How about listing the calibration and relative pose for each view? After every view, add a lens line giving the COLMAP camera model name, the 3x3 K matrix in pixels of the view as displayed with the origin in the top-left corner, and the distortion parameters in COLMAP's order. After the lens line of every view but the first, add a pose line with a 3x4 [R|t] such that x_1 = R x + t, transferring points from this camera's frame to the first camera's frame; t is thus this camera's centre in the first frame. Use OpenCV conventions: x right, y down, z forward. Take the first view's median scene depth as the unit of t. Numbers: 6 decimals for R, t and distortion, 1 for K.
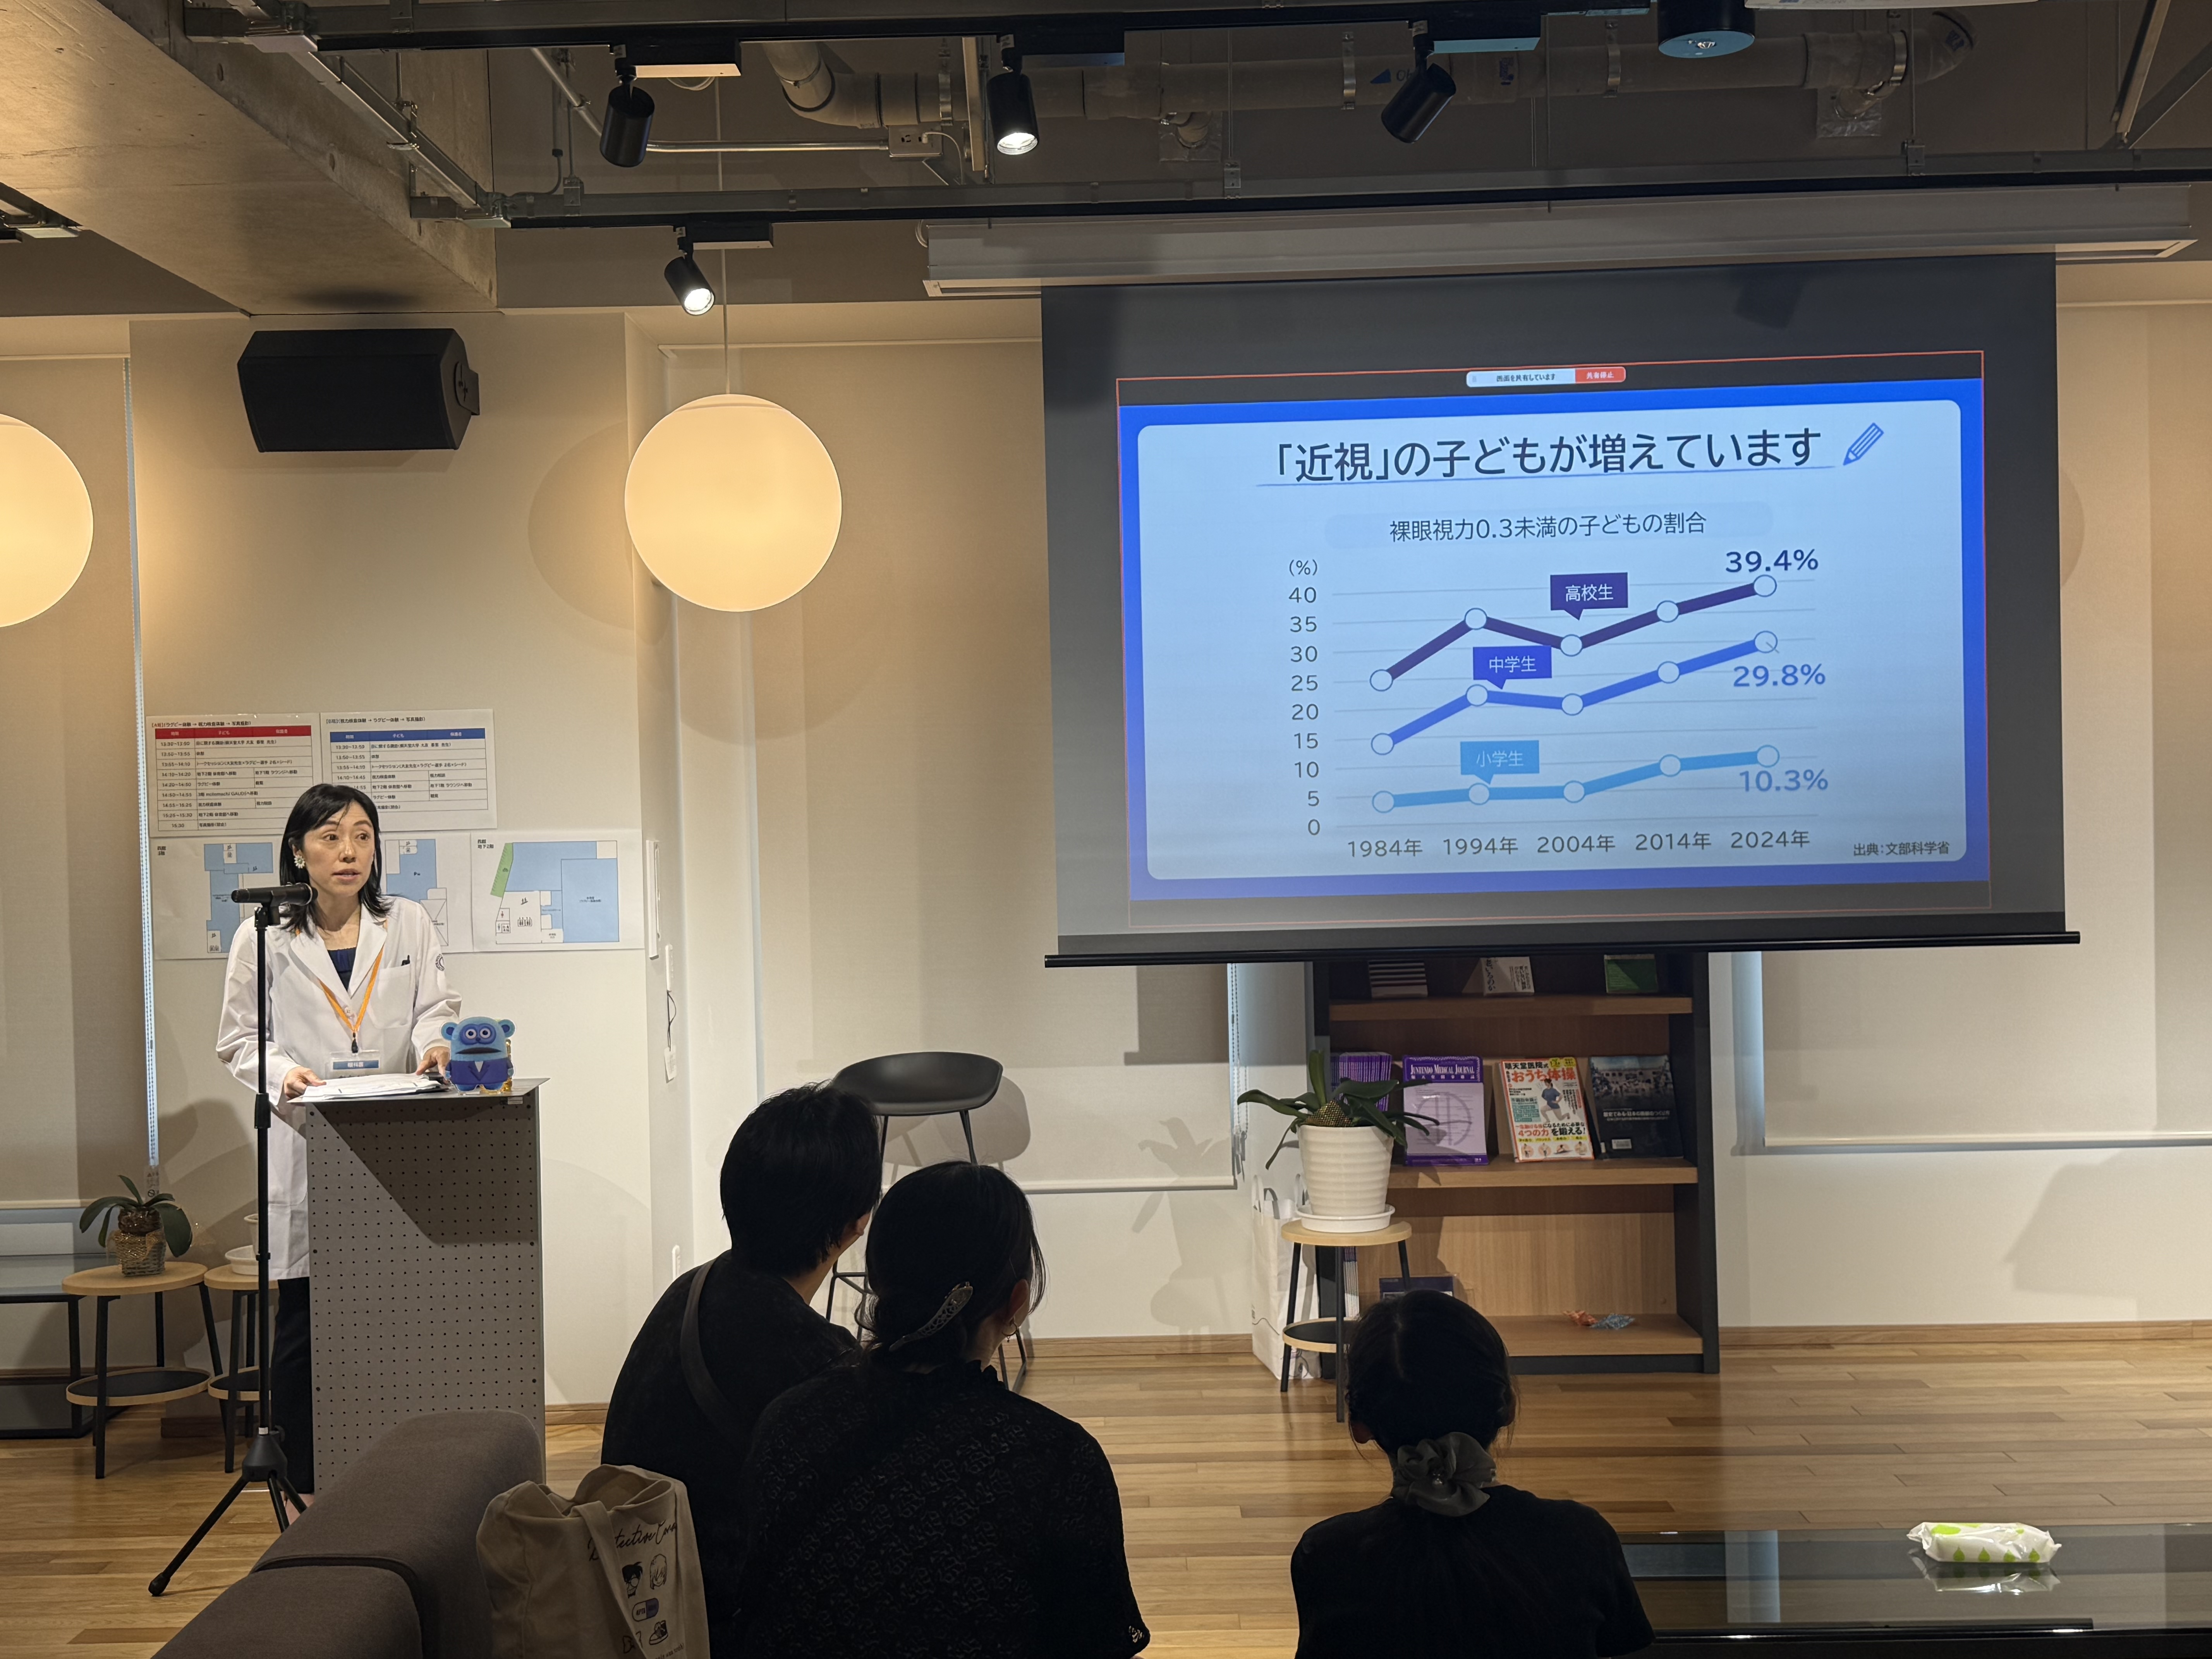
lens RADIAL K [[2500.4, 0, 1129.8], [0, 2500.4, 850.6], [0, 0, 1]] dist [0.097412, 0.000000]
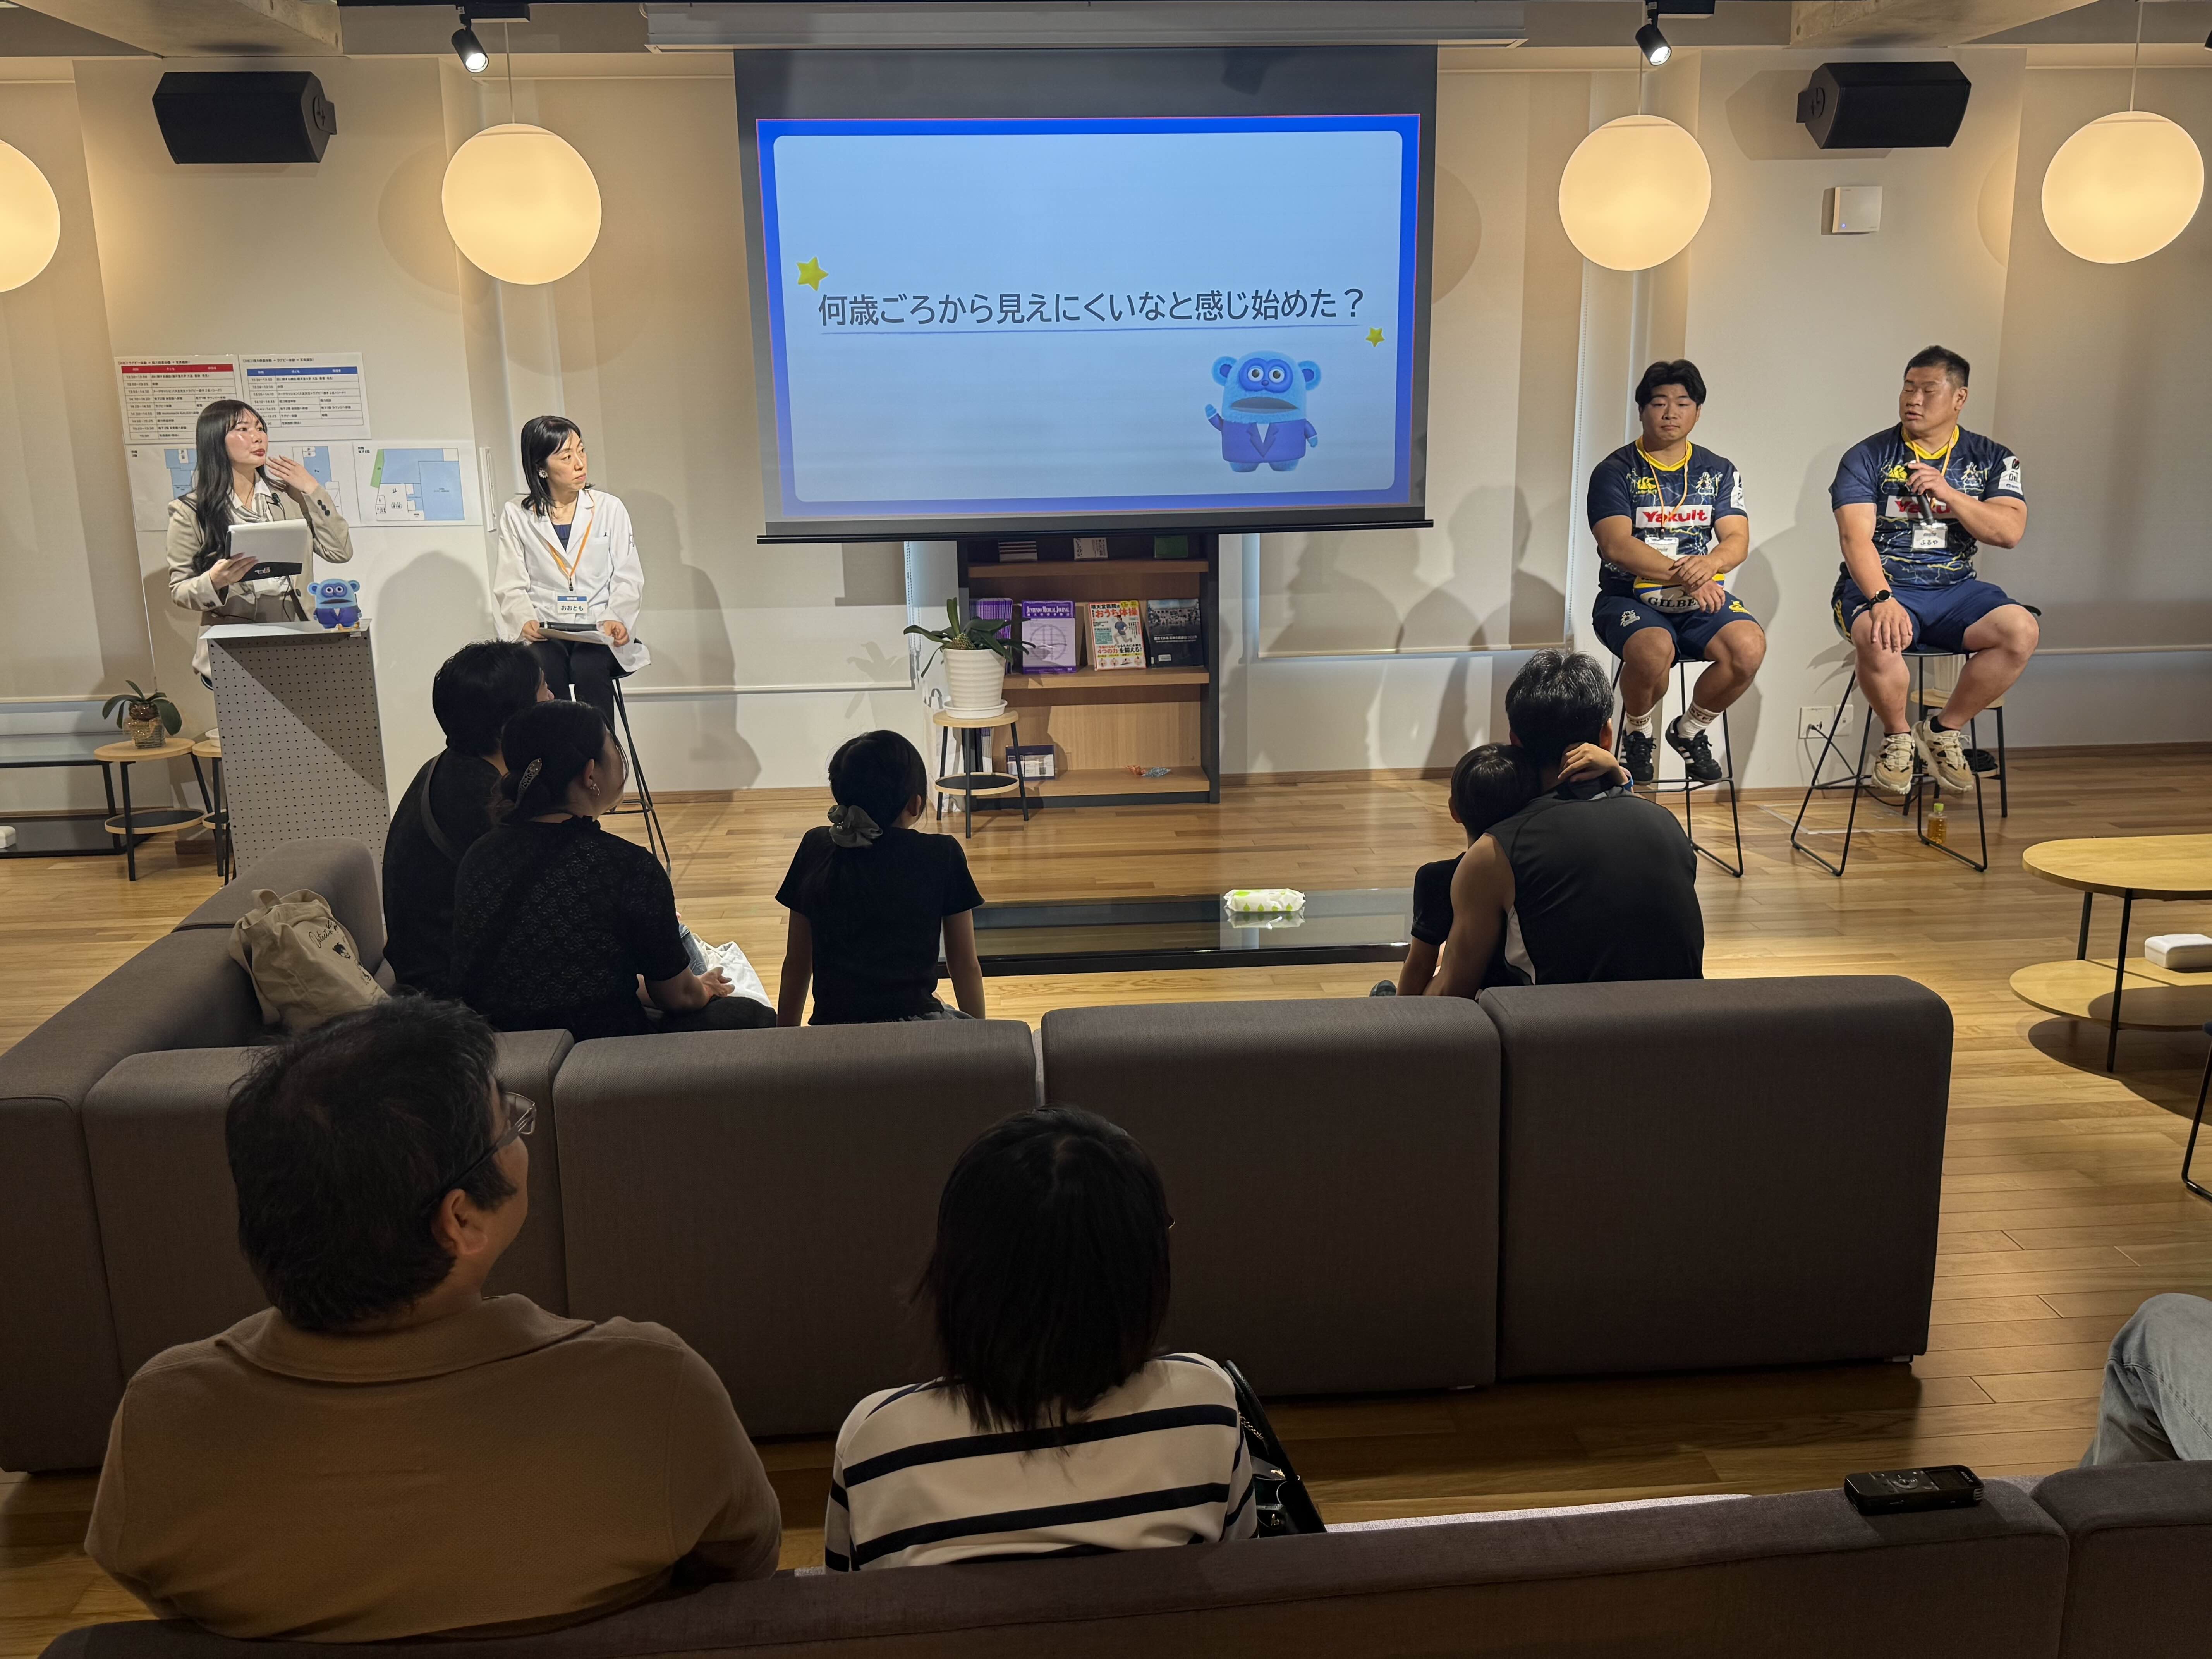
lens RADIAL K [[1847.8, 0, 1156.2], [0, 1847.8, 799.7], [0, 0, 1]] dist [0.060646, -0.118419]
pose [[0.996587, -0.010008, 0.081945, 0.101785], [-0.006503, 0.980024, 0.198772, -0.021052], [-0.082297, -0.198626, 0.976614, -0.103535]]
